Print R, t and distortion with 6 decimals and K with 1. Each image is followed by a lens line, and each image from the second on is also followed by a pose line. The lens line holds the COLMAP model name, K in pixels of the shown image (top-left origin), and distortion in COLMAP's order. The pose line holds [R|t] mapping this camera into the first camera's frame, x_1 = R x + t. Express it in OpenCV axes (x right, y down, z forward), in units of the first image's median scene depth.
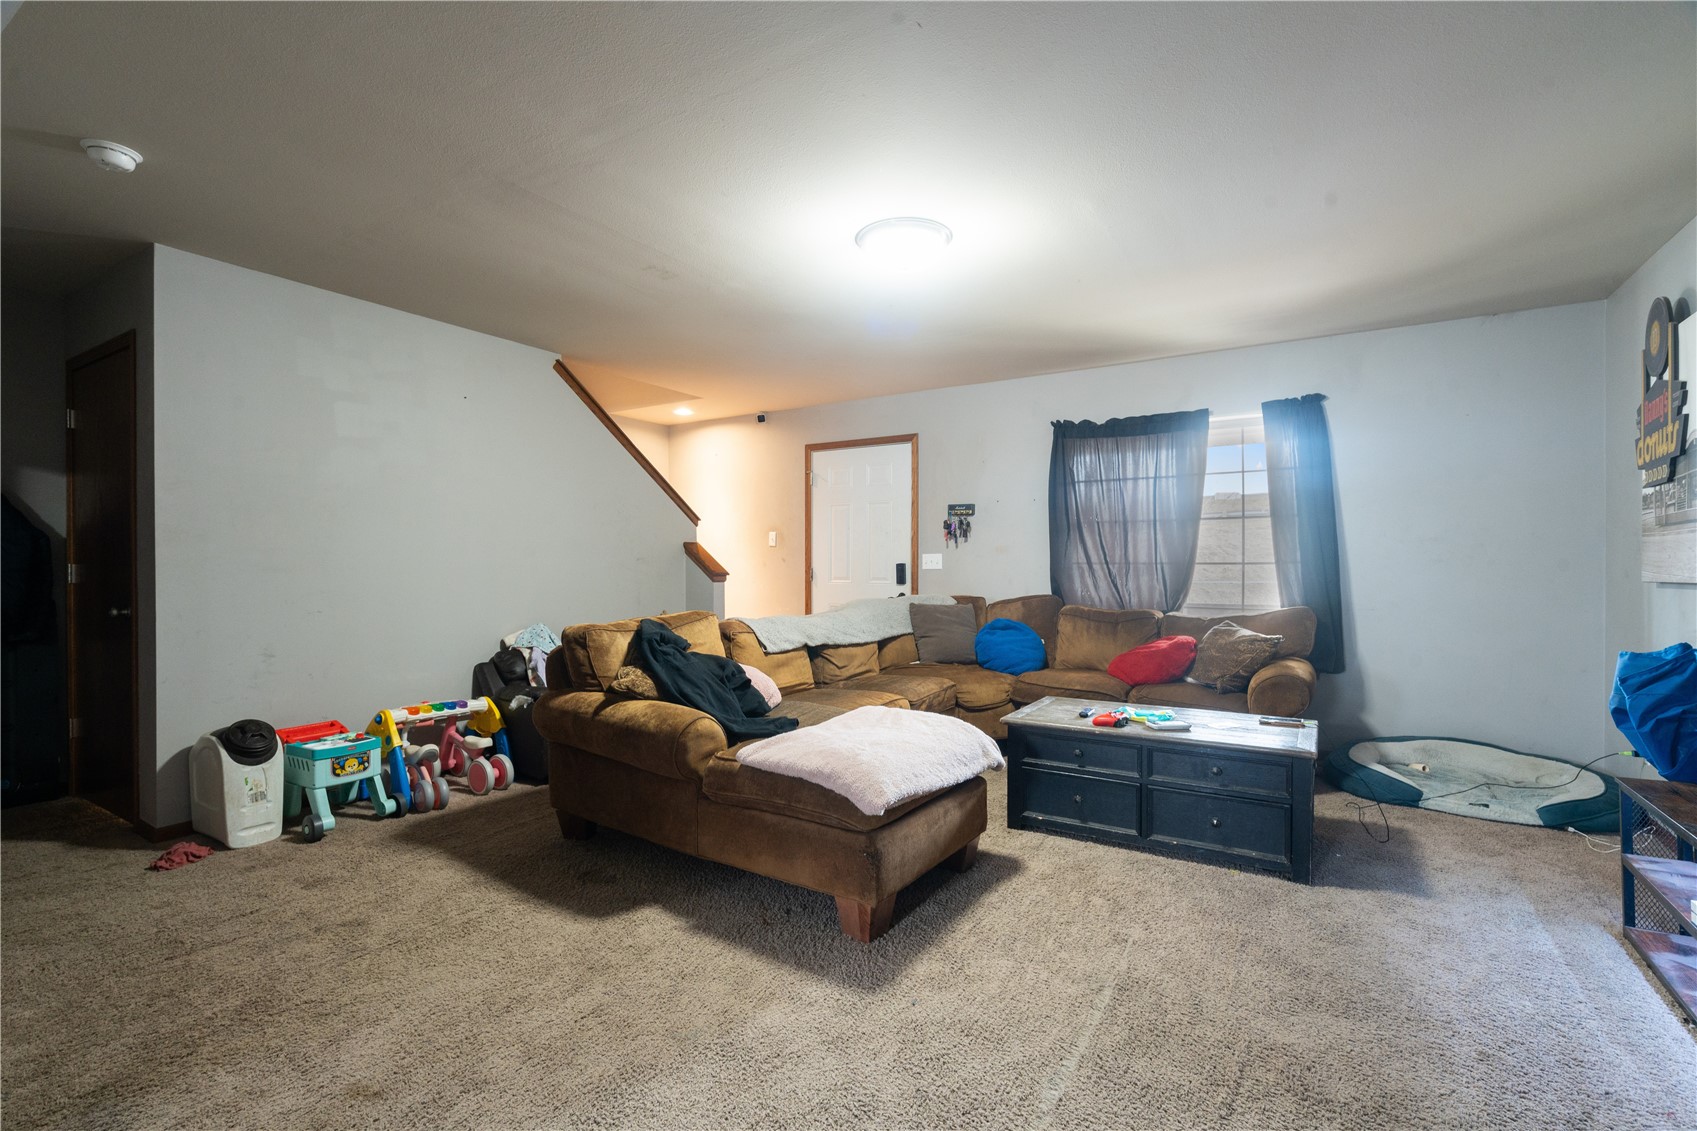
lens RADIAL K [[770.8, 0, 847.3], [0, 770.8, 562.0], [0, 0, 1]] dist [-0.005897, 0.003546]
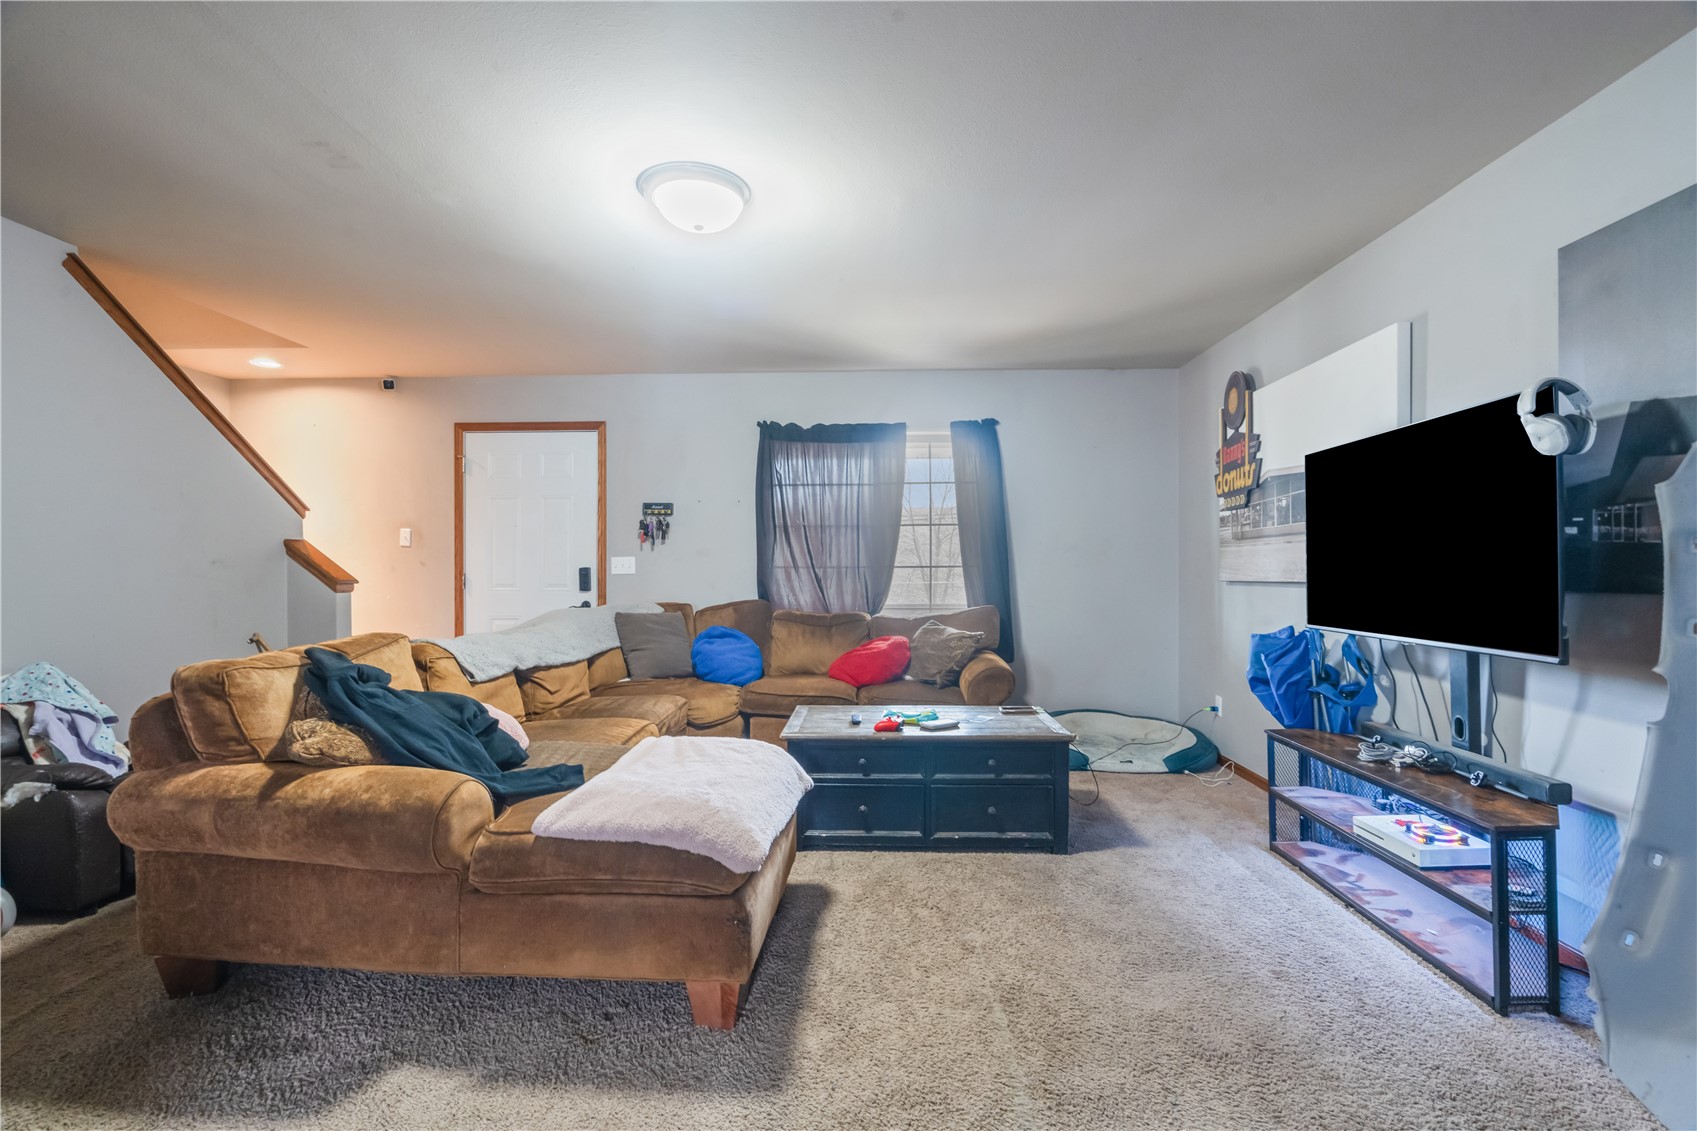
lens RADIAL K [[770.8, 0, 856.1], [0, 770.8, 565.0], [0, 0, 1]] dist [-0.005897, 0.003546]
pose [[0.862580, 0.001026, 0.505919, -0.192235], [-0.000333, 0.999999, -0.001460, 0.000172], [-0.505920, 0.001091, 0.862579, 0.155353]]
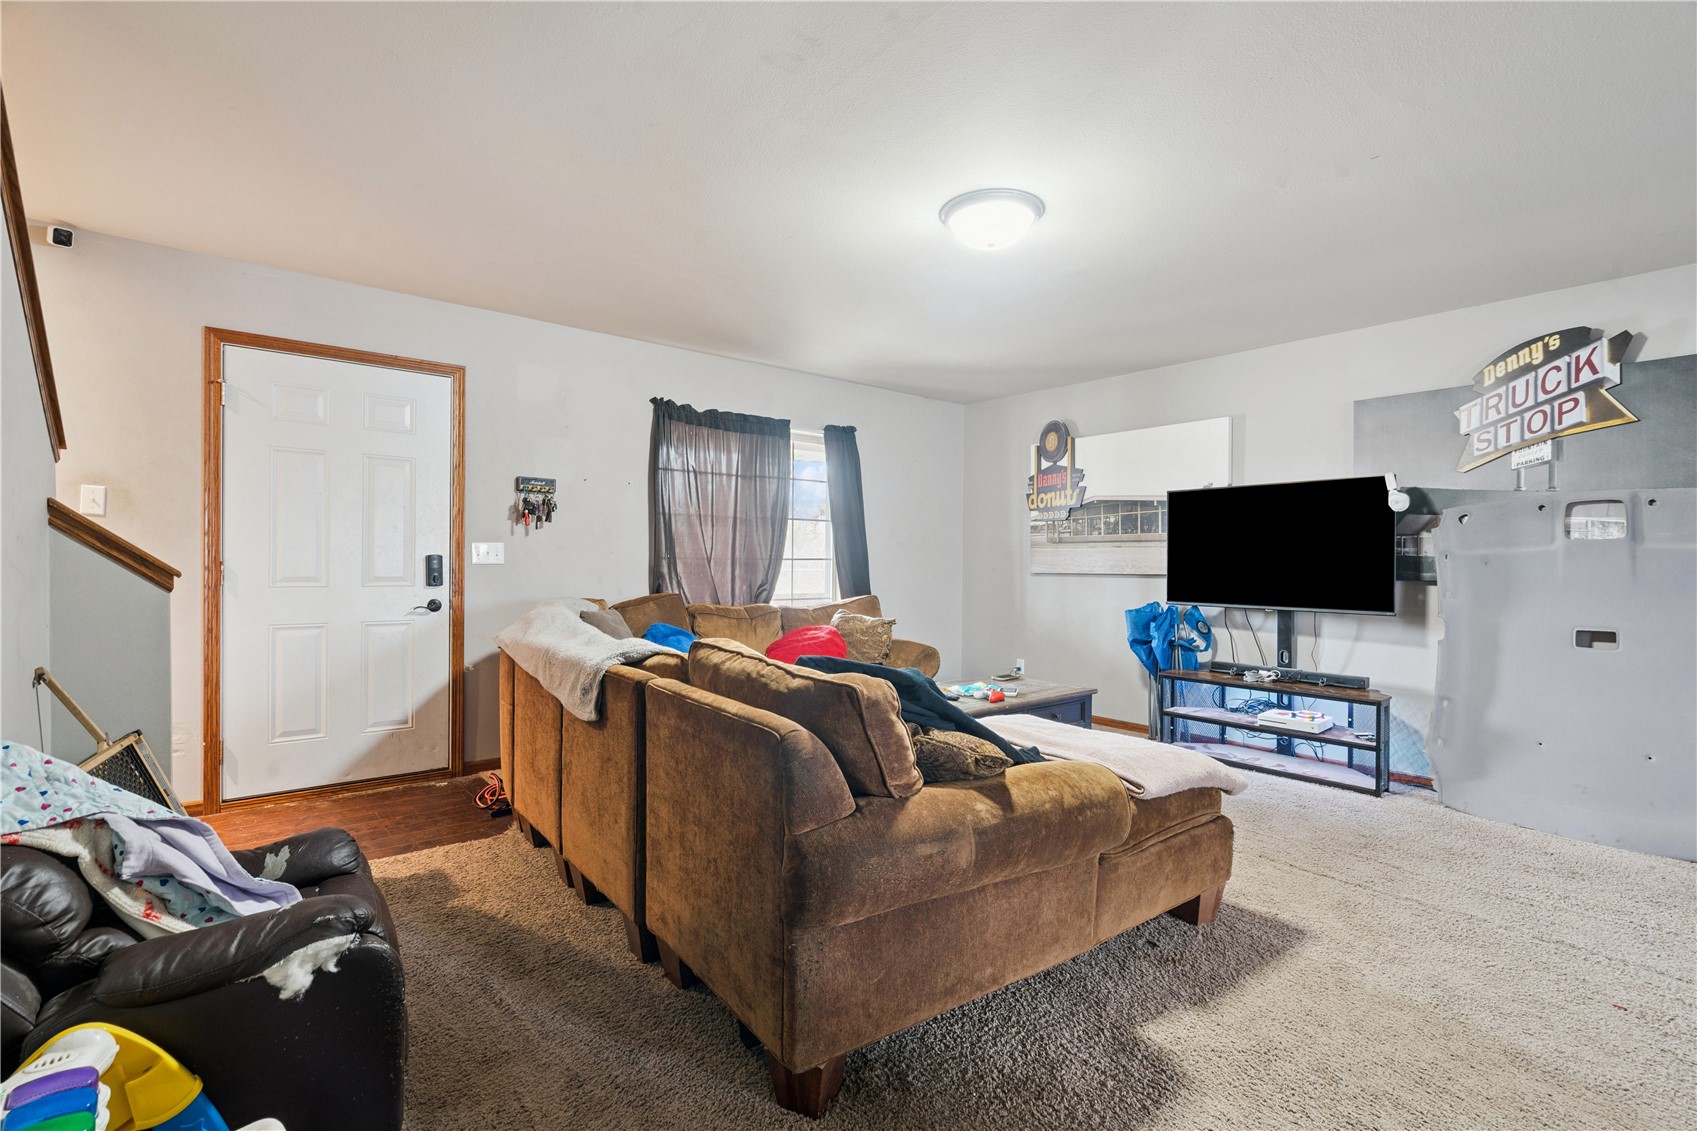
lens RADIAL K [[770.8, 0, 860.1], [0, 770.8, 558.7], [0, 0, 1]] dist [-0.005897, 0.003546]
pose [[0.313014, 0.006721, 0.949725, -0.796557], [-0.014298, 0.999895, -0.002363, 0.002283], [-0.949641, -0.012840, 0.313078, 0.791897]]
